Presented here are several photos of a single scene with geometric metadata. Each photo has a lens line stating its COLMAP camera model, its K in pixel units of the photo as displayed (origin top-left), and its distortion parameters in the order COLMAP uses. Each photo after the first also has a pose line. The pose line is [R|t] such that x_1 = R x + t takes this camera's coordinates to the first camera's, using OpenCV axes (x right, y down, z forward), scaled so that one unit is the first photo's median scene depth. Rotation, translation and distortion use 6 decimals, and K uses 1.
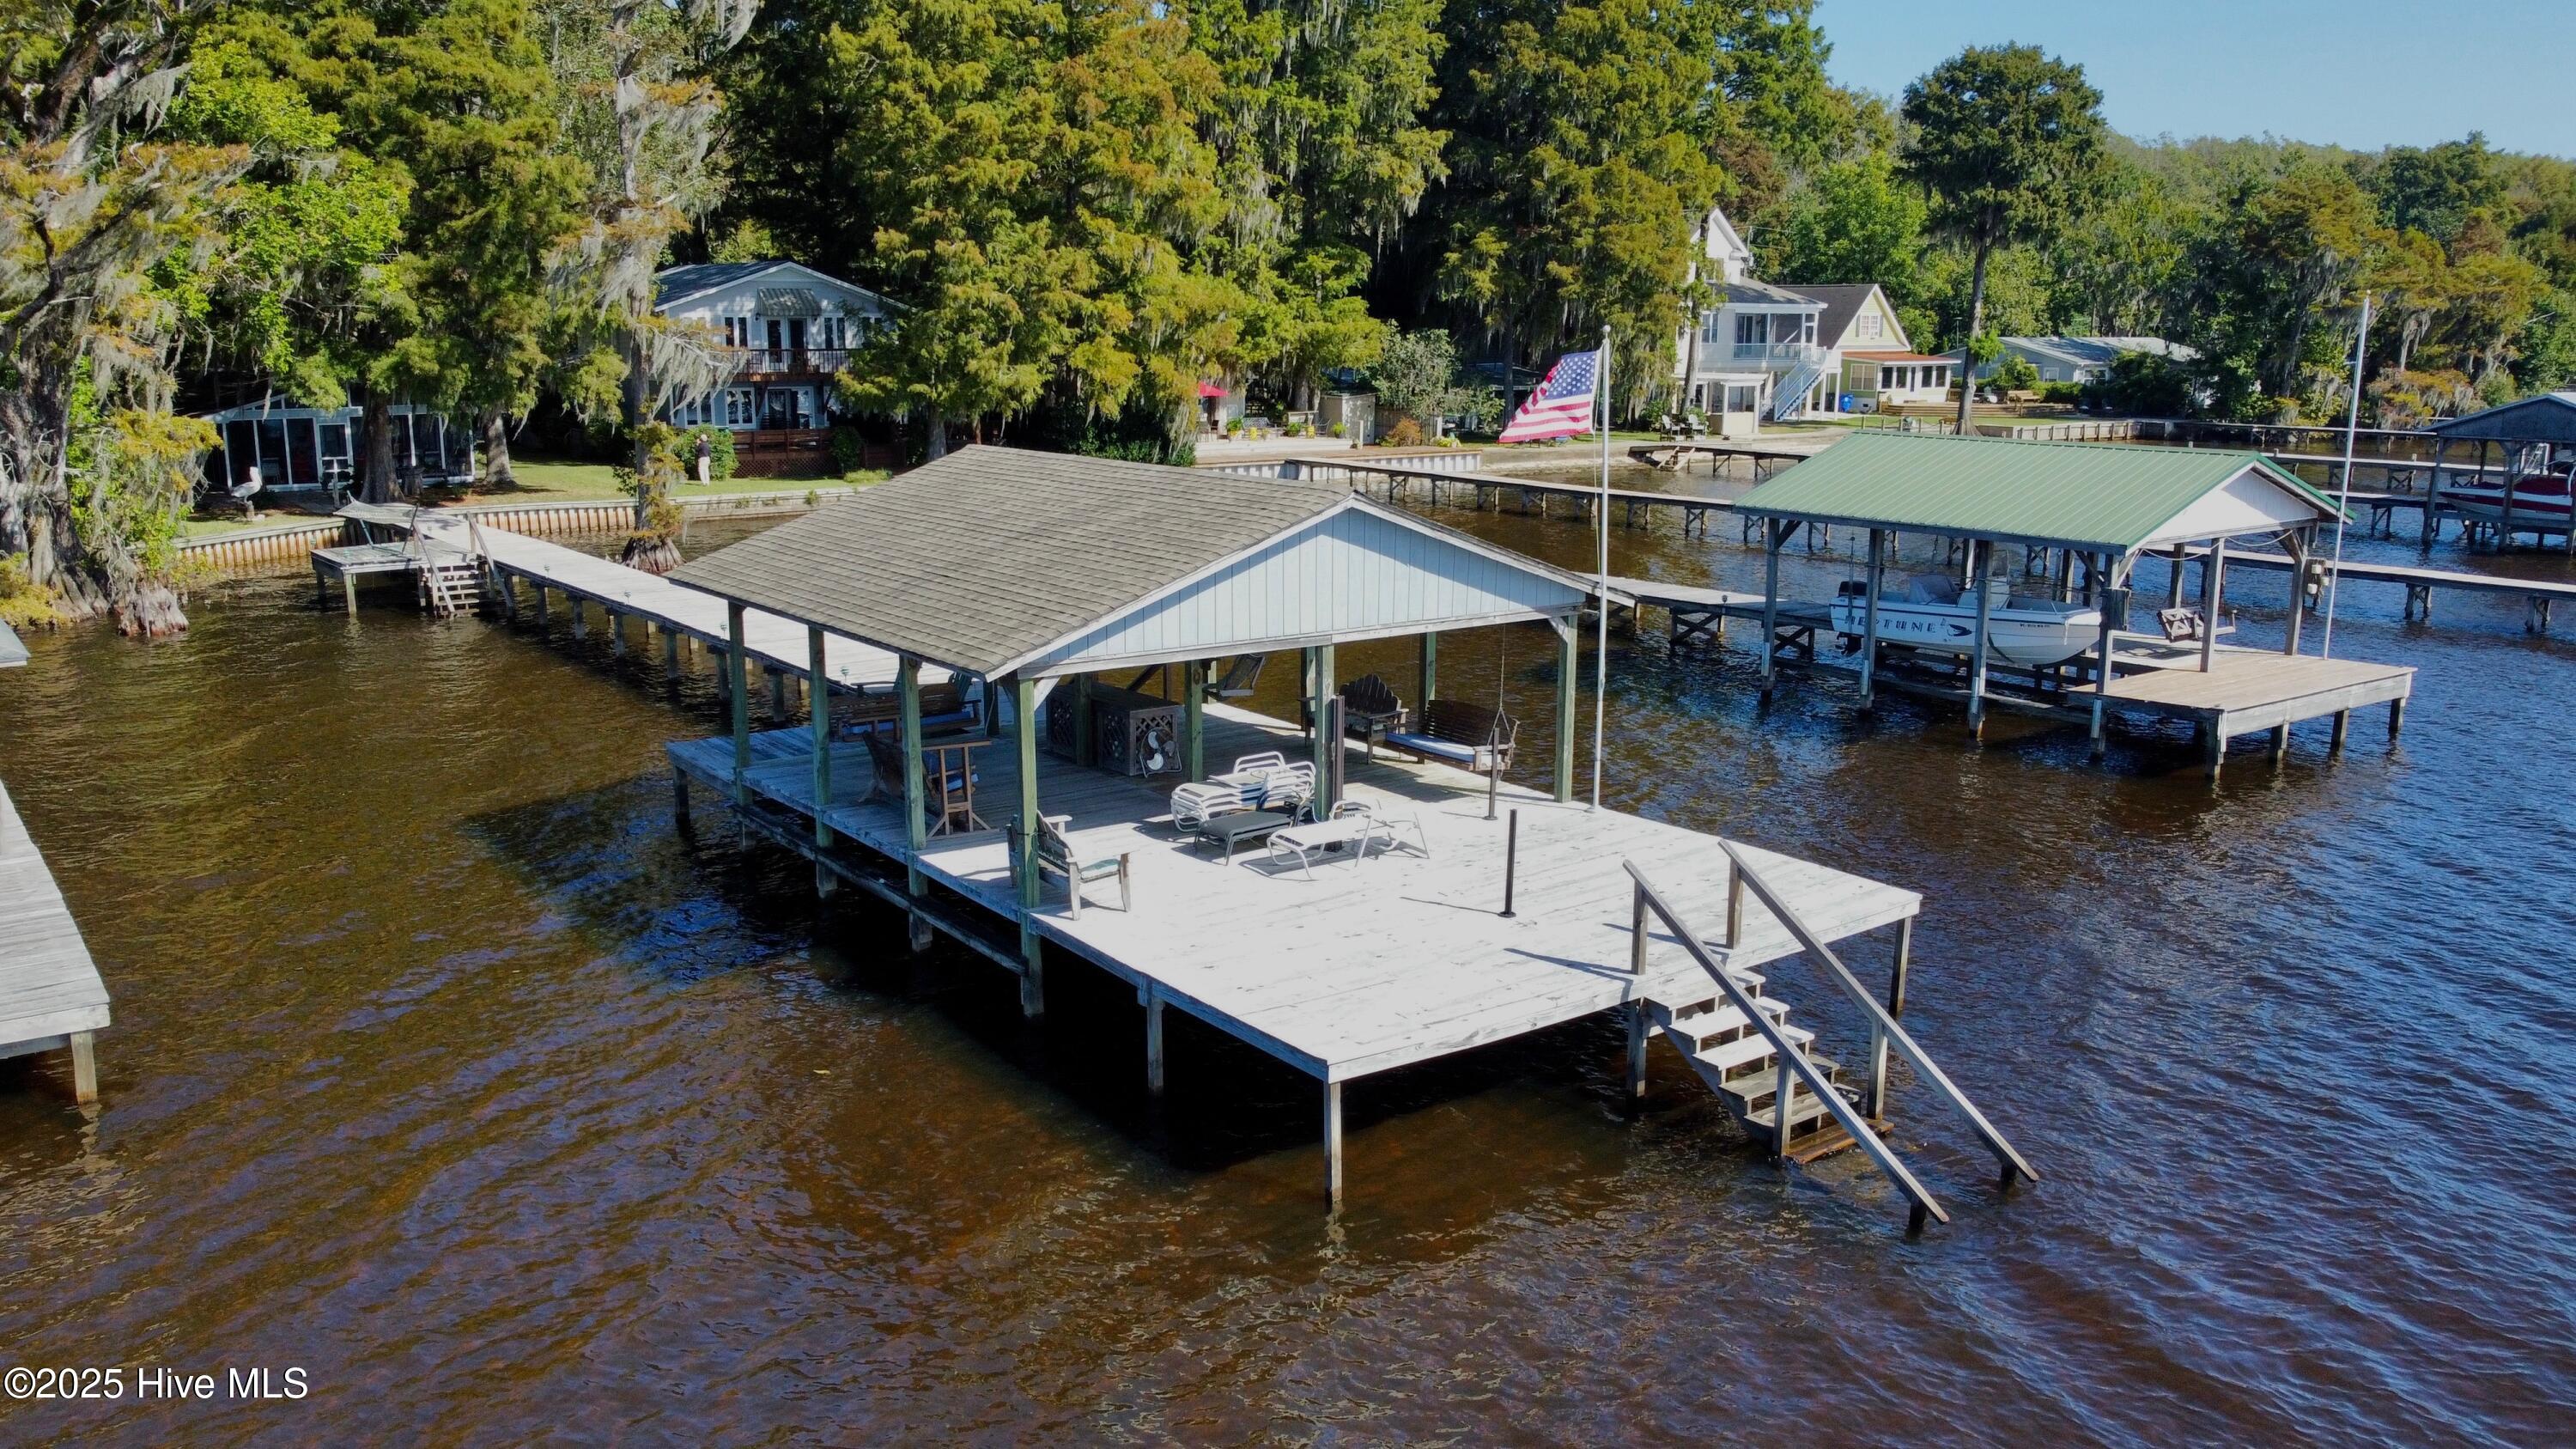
lens RADIAL K [[1980.3, 0, 1296.5], [0, 1980.3, 718.8], [0, 0, 1]] dist [-0.000103, -0.006797]
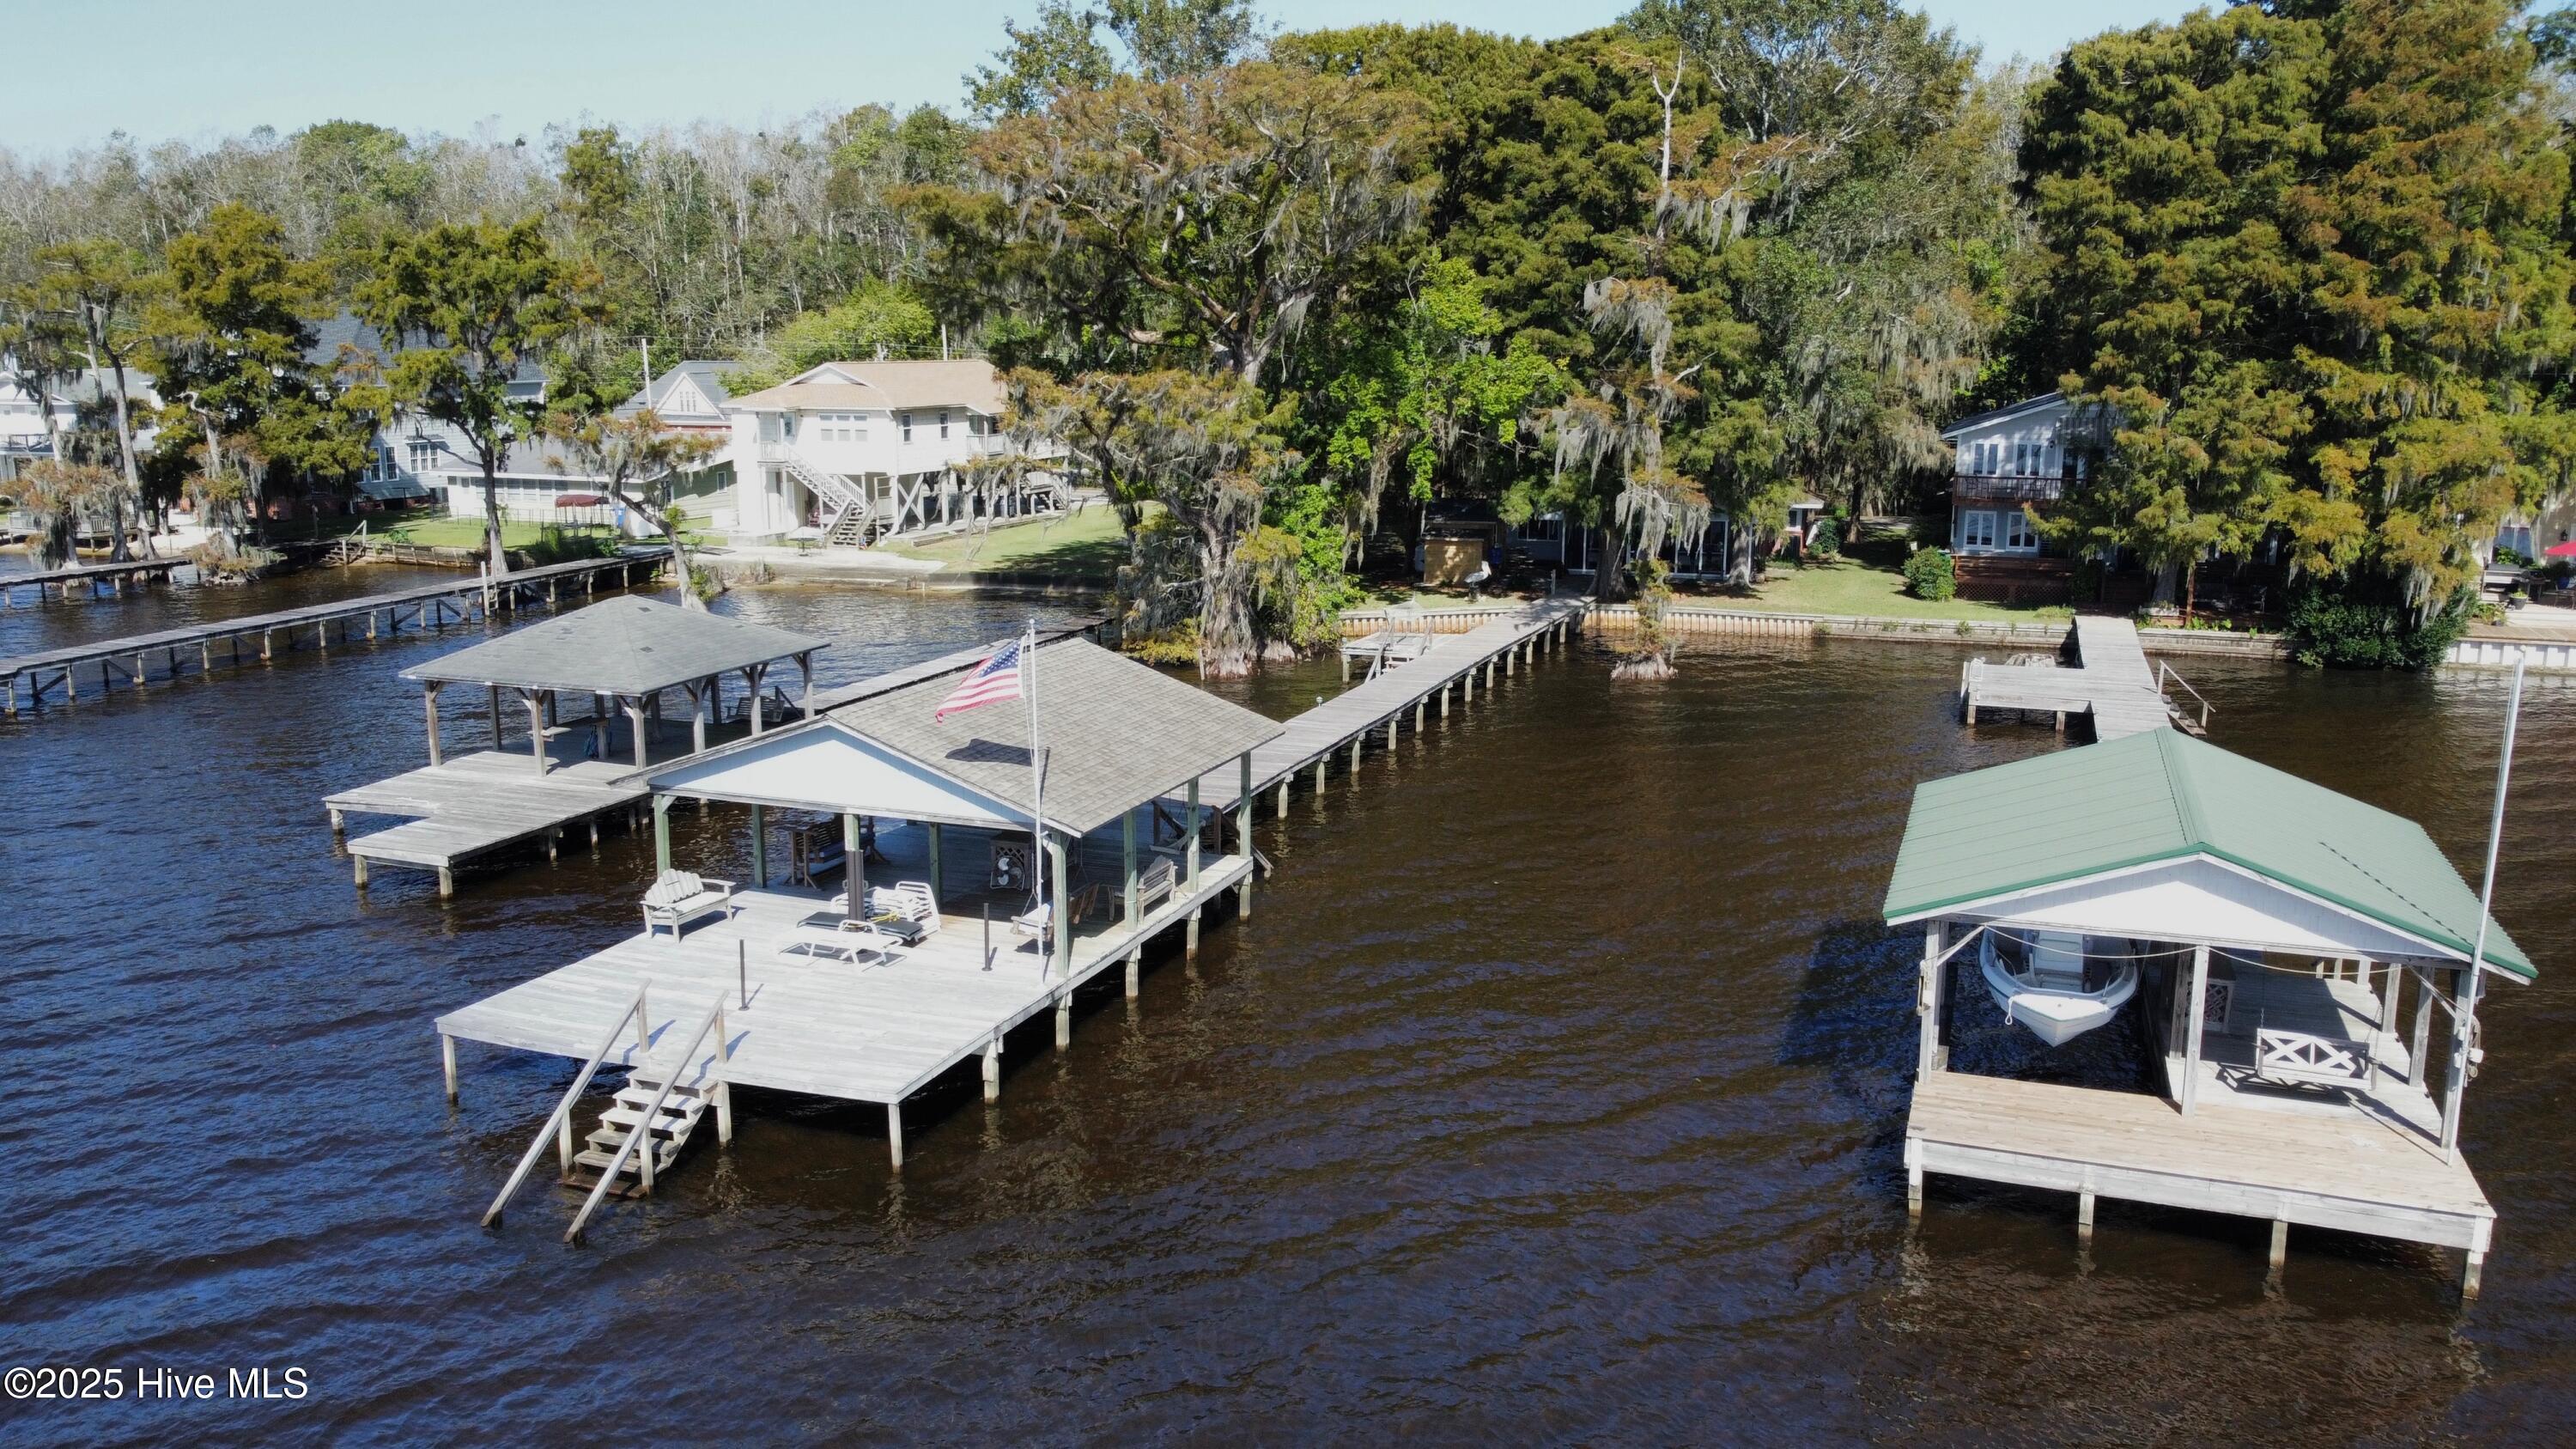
lens RADIAL K [[1980.3, 0, 1300.7], [0, 1980.3, 713.4], [0, 0, 1]] dist [-0.000103, -0.006797]
pose [[0.545118, 0.152839, -0.824310, 0.435349], [-0.167928, 0.983221, 0.071252, -0.084392], [0.821369, 0.099584, 0.561637, 0.134567]]
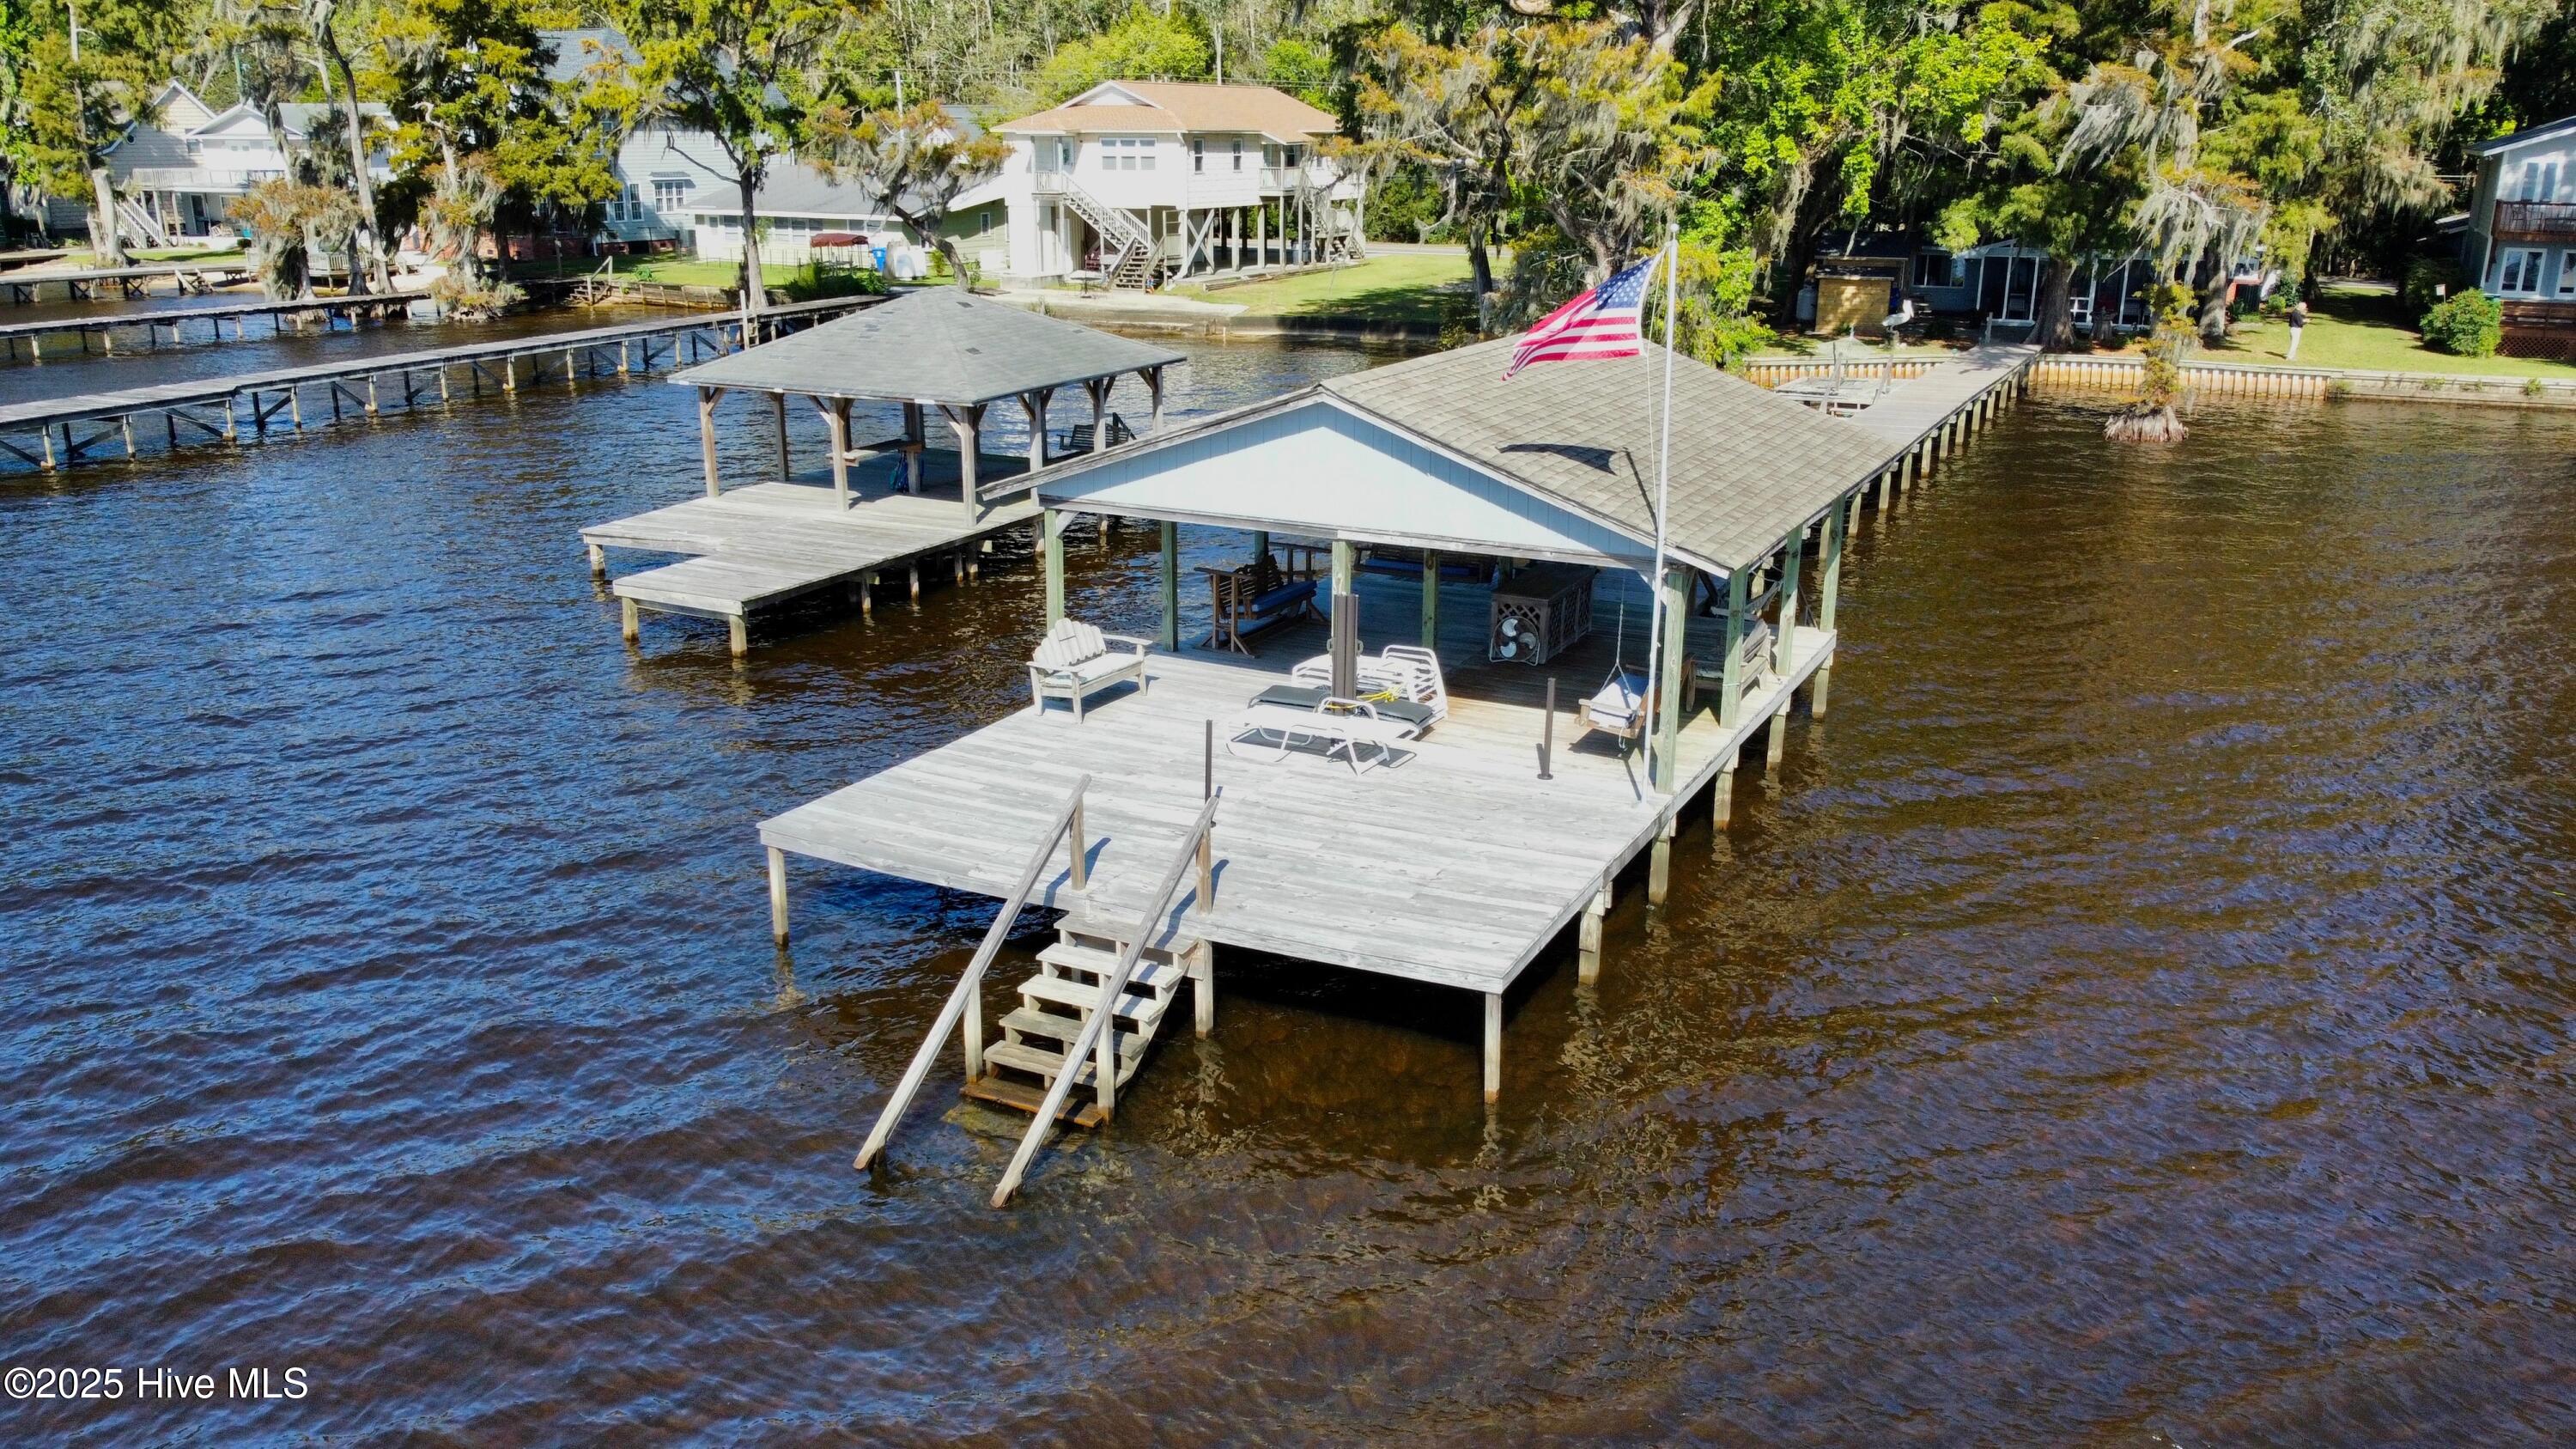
lens RADIAL K [[1980.3, 0, 1298.3], [0, 1980.3, 729.0], [0, 0, 1]] dist [-0.000103, -0.006797]
pose [[0.451126, 0.256170, -0.854905, 0.272337], [-0.179776, 0.964367, 0.194104, -0.041703], [0.874166, 0.066126, 0.481105, 0.156762]]
